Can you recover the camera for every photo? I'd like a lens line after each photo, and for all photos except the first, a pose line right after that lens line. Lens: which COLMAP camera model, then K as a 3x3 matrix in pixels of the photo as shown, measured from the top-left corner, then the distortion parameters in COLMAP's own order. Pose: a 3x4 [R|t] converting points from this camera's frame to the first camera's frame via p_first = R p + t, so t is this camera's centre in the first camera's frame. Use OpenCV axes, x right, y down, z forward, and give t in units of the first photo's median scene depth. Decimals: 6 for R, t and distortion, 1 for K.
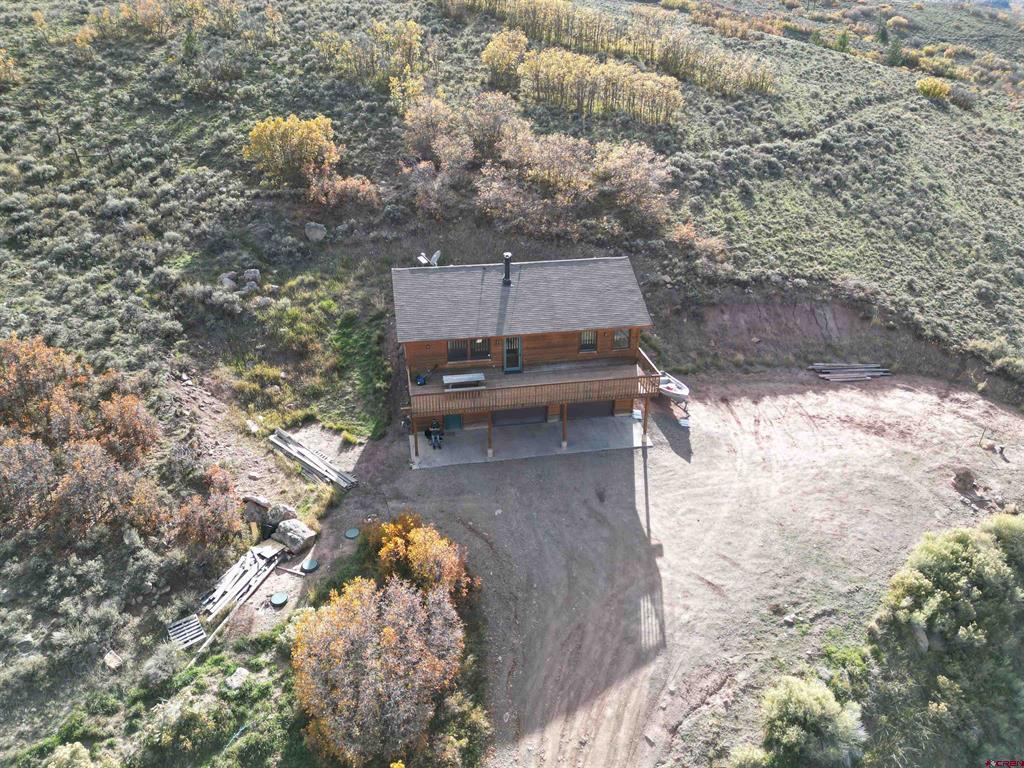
lens RADIAL K [[715.1, 0, 512.0], [0, 715.1, 384.0], [0, 0, 1]] dist [0.080522, -0.081060]
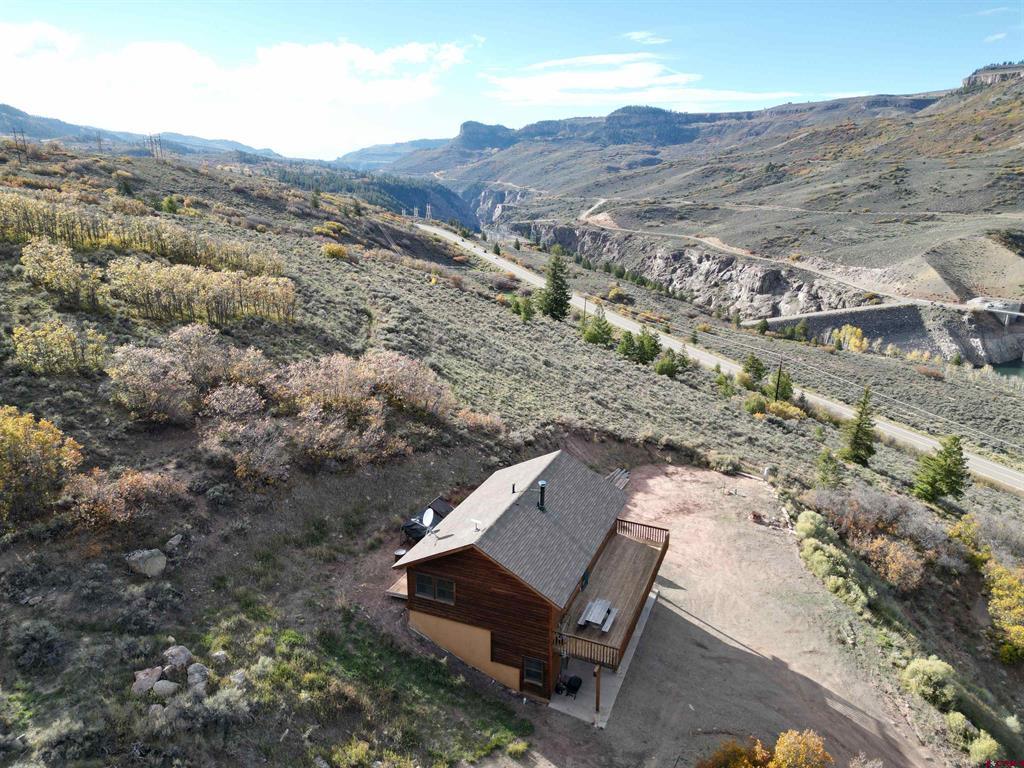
lens RADIAL K [[715.1, 0, 512.0], [0, 715.1, 384.0], [0, 0, 1]] dist [0.080522, -0.081060]
pose [[0.537729, -0.235400, 0.809589, -0.768583], [0.366751, 0.929933, 0.026796, -0.330258], [-0.759172, 0.282509, 0.586385, 0.357785]]
